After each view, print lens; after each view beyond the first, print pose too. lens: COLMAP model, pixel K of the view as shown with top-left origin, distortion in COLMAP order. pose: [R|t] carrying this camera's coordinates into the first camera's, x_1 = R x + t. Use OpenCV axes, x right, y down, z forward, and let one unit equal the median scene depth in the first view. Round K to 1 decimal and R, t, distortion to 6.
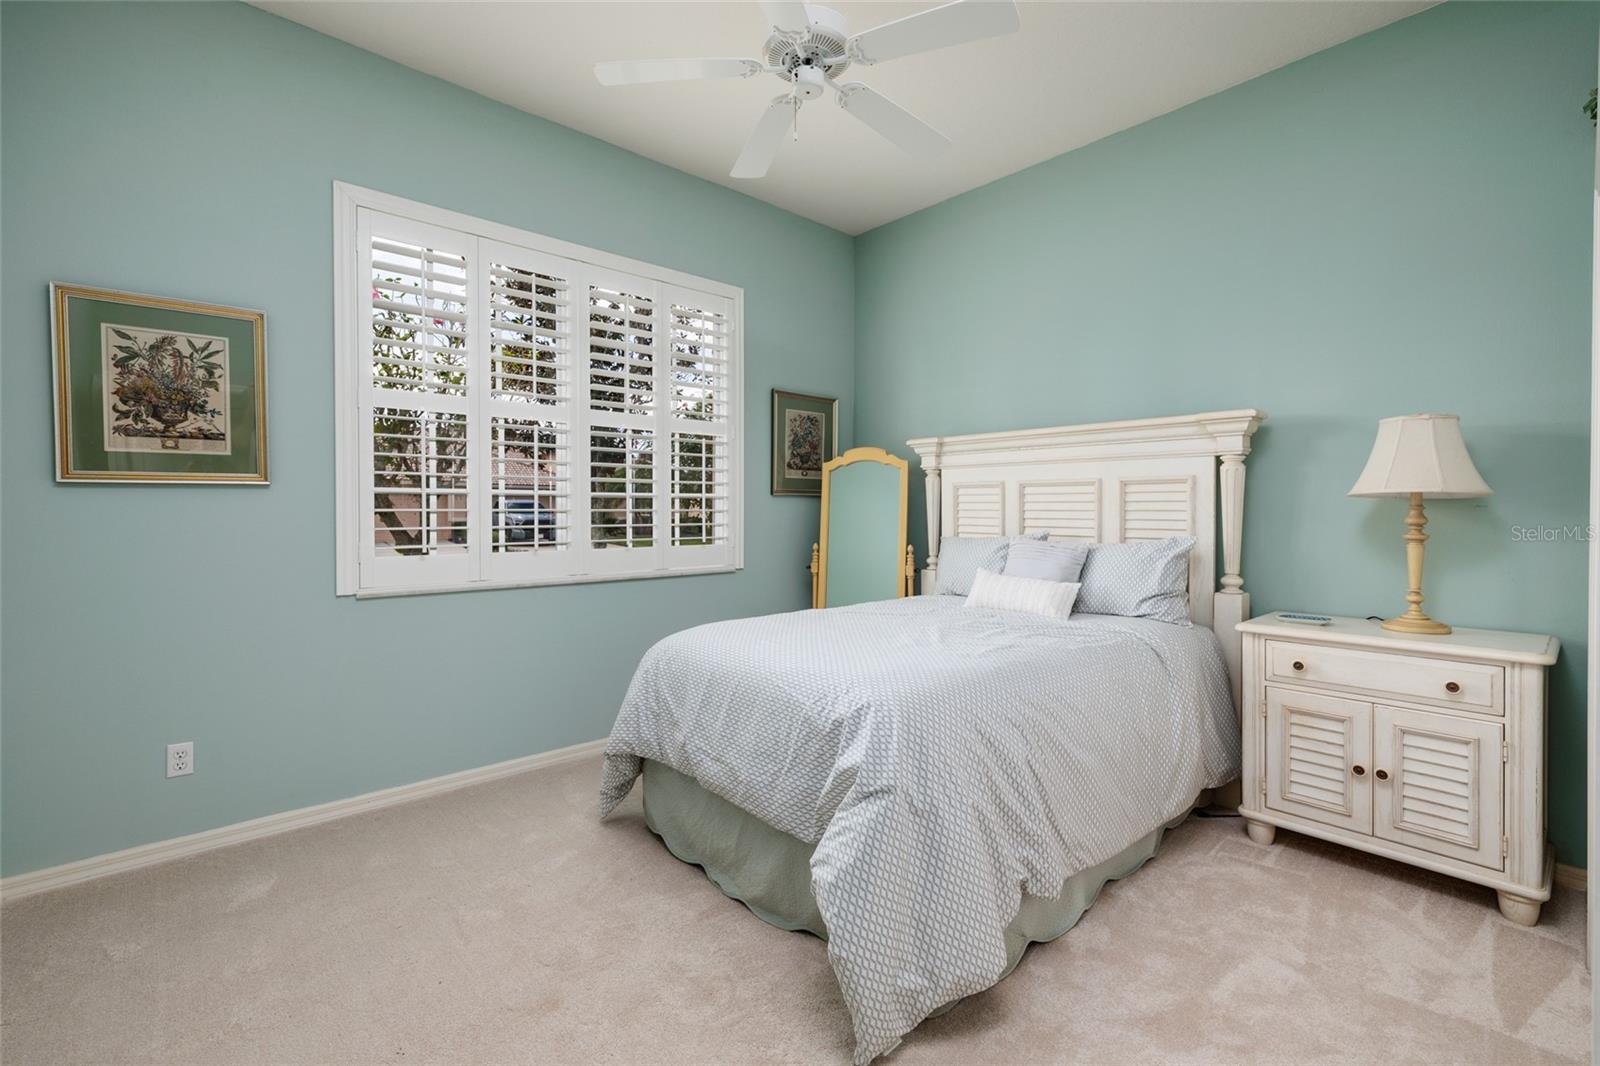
lens RADIAL K [[692.3, 0, 796.3], [0, 692.3, 511.6], [0, 0, 1]] dist [0.000187, 0.000026]
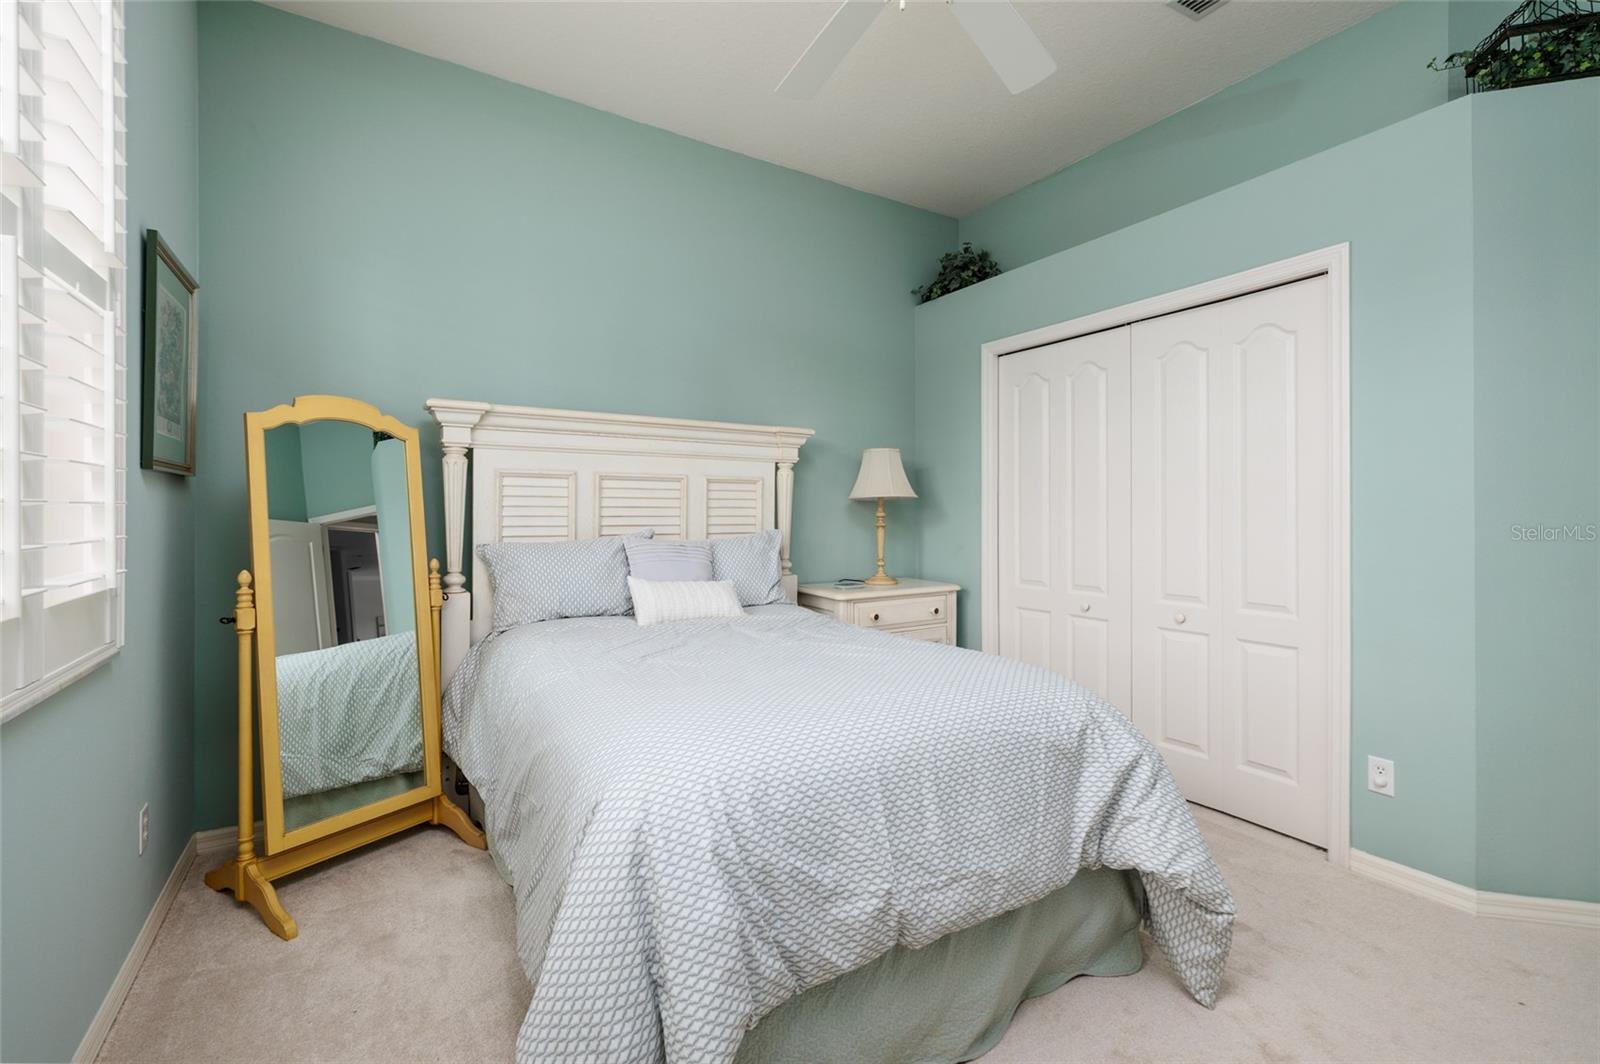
lens RADIAL K [[692.3, 0, 796.3], [0, 692.3, 510.6], [0, 0, 1]] dist [0.000187, 0.000026]
pose [[0.175549, 0.000643, 0.984471, -0.537452], [0.000681, 0.999999, -0.000775, 0.004037], [-0.984470, 0.000807, 0.175548, 0.701253]]
